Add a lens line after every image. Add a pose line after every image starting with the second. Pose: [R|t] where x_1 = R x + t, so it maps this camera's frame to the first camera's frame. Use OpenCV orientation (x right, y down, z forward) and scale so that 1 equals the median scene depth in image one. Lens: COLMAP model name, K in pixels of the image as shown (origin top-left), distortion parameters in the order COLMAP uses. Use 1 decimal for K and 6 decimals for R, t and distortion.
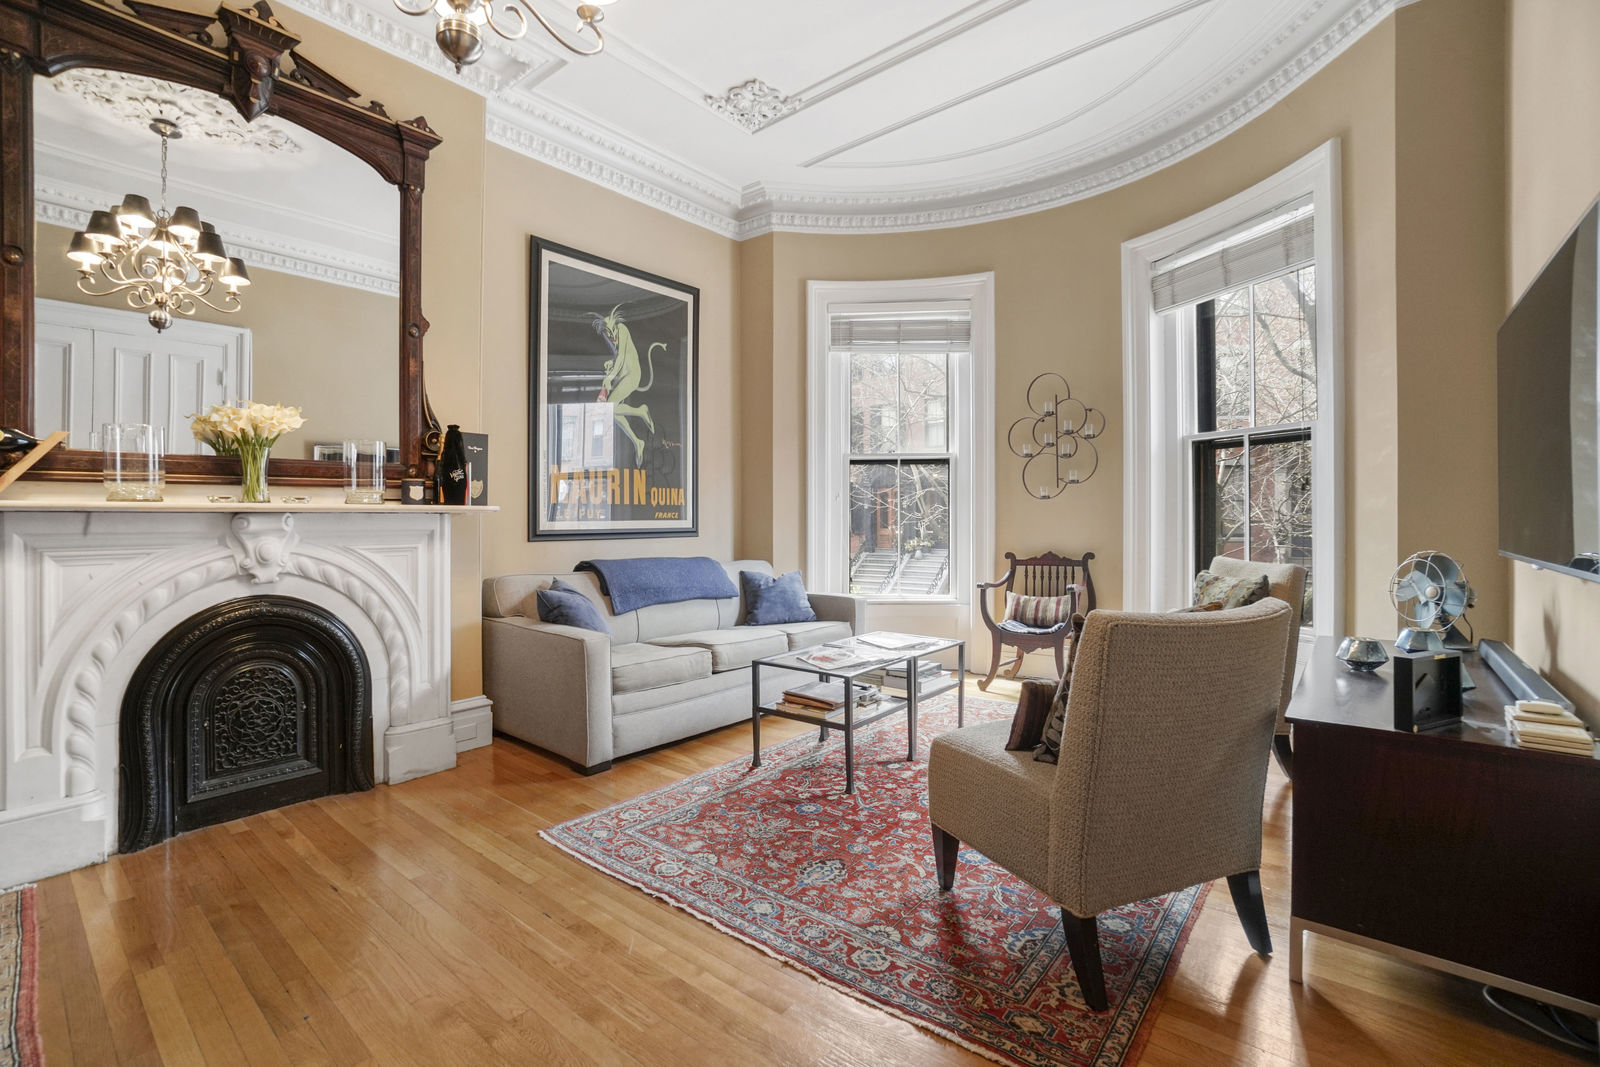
lens RADIAL K [[717.8, 0, 780.0], [0, 717.8, 525.1], [0, 0, 1]] dist [-0.059445, 0.022135]
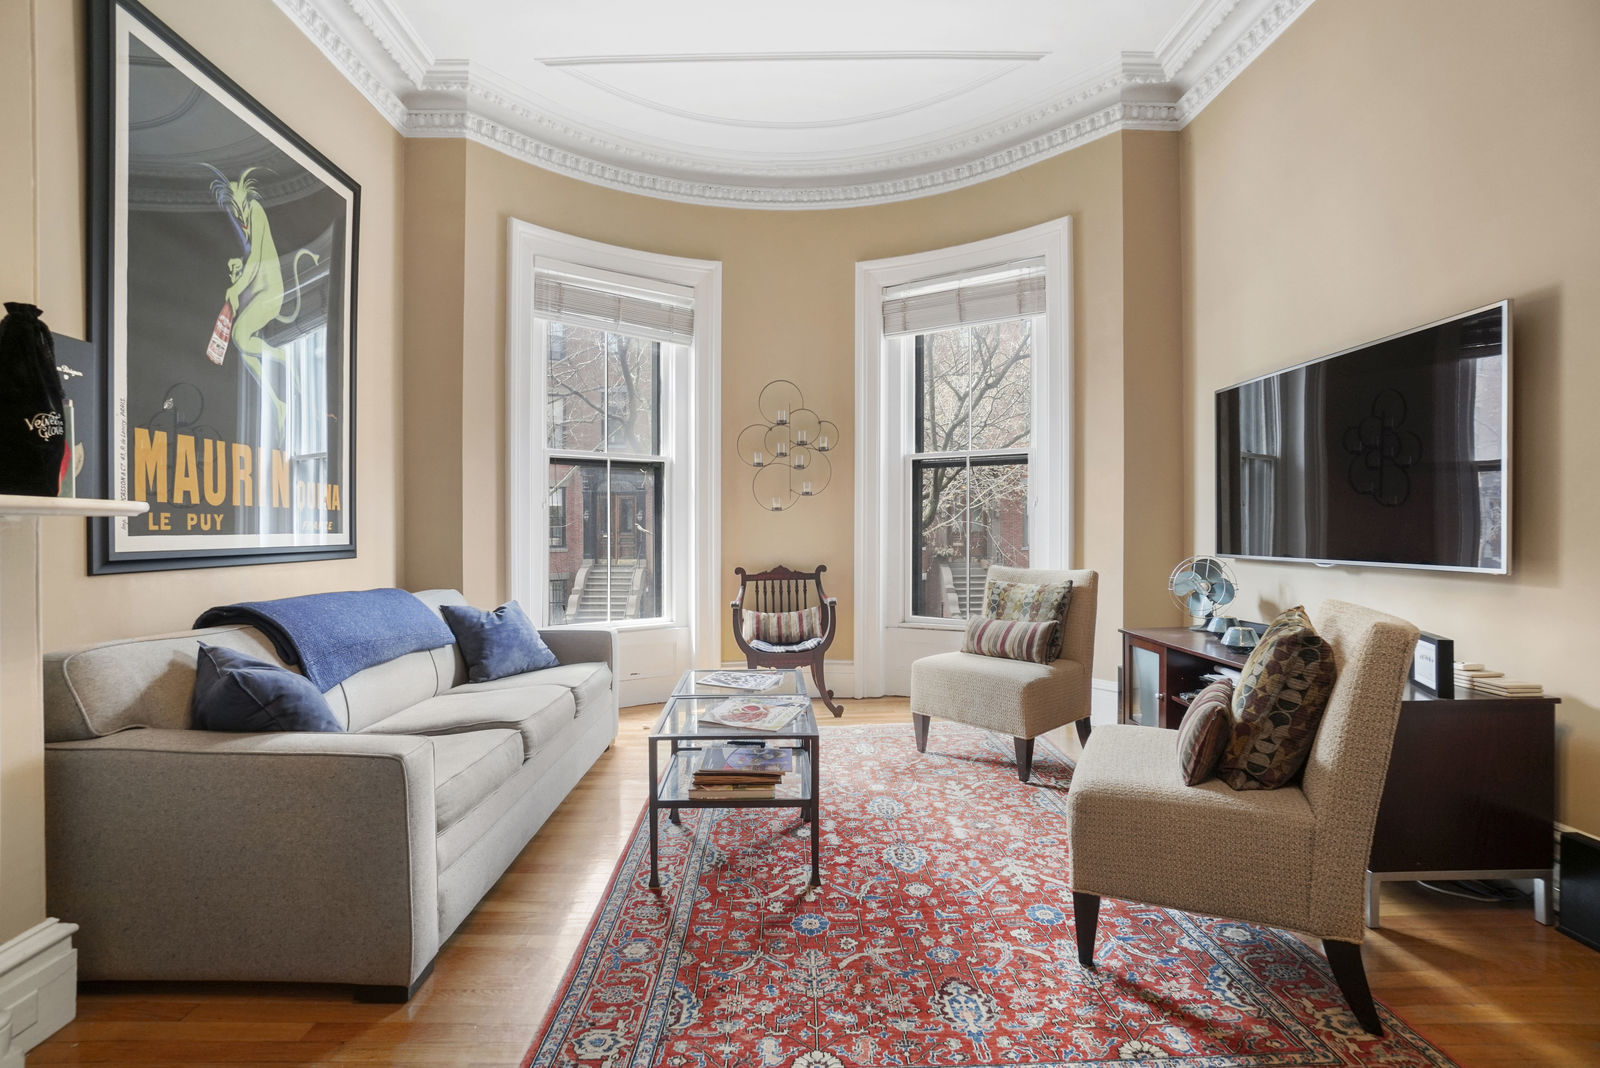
lens RADIAL K [[716.6, 0, 784.4], [0, 716.6, 543.3], [0, 0, 1]] dist [-0.059416, 0.020573]
pose [[0.755998, -0.010439, 0.654490, -0.300801], [0.006914, 0.999944, 0.007963, -0.000336], [-0.654537, -0.001495, 0.756029, 0.310428]]
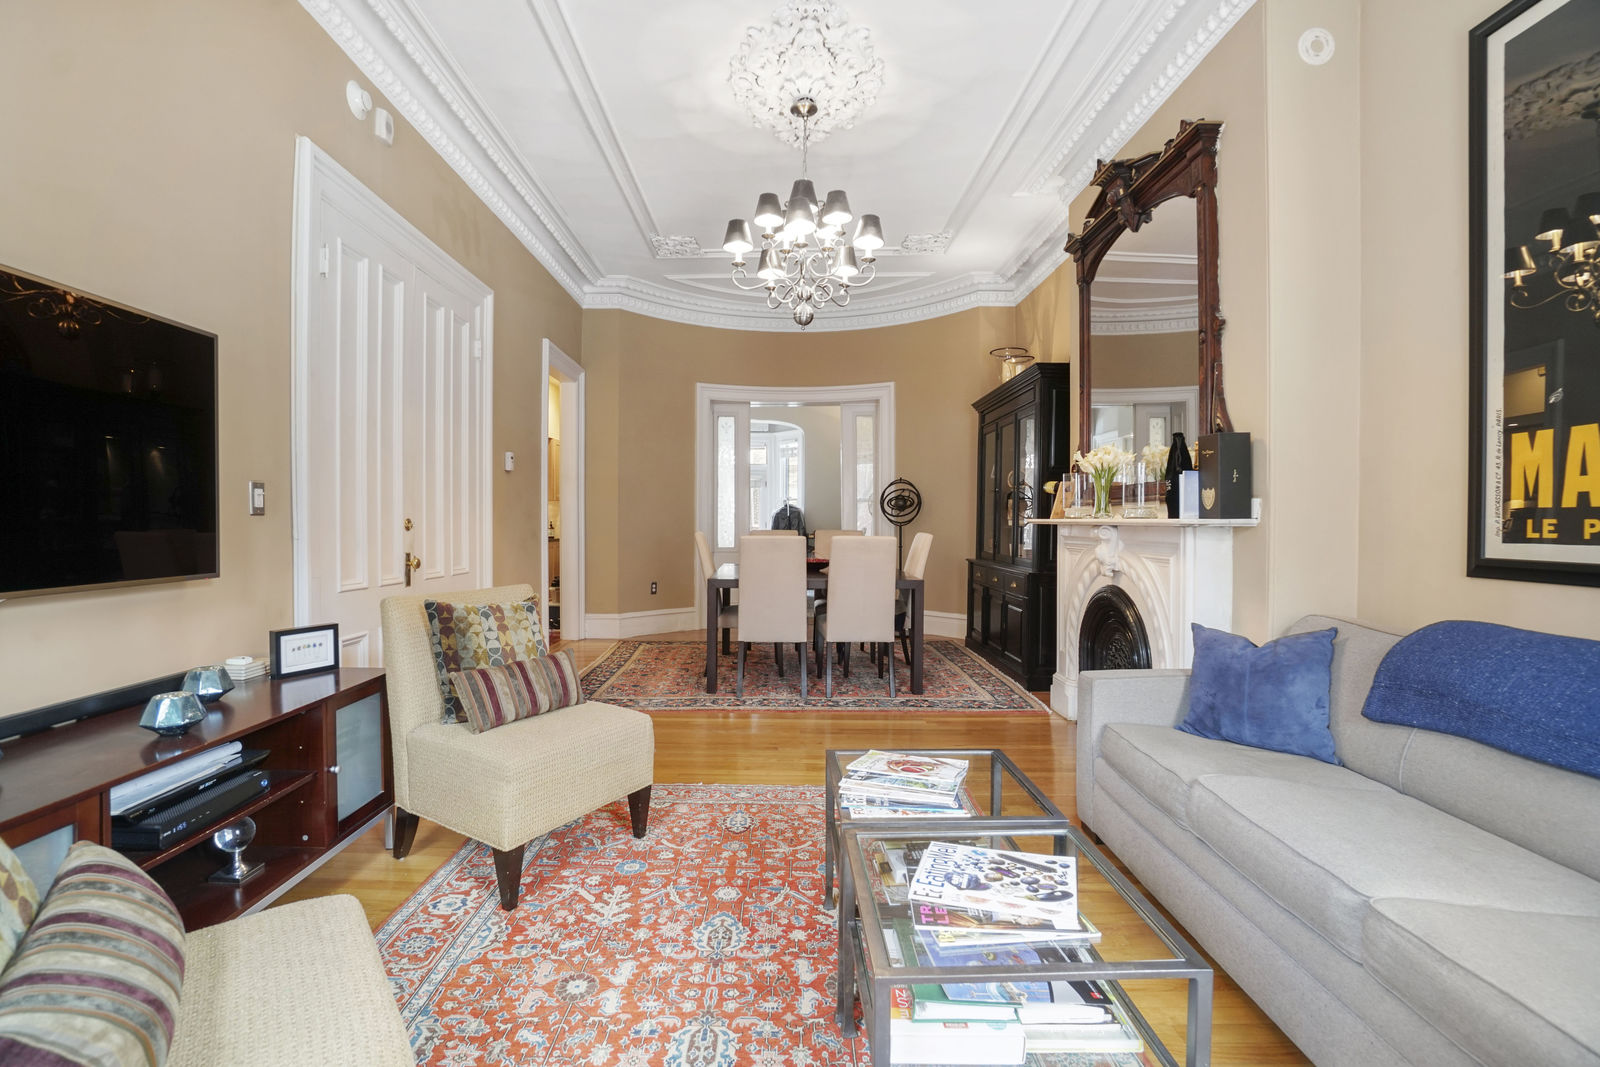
lens RADIAL K [[716.6, 0, 784.4], [0, 716.6, 542.8], [0, 0, 1]] dist [-0.059416, 0.020573]
pose [[-0.765618, 0.022484, -0.642903, 0.421676], [-0.004411, 0.999182, 0.040197, -0.023809], [0.643281, 0.033611, -0.764892, 1.071003]]
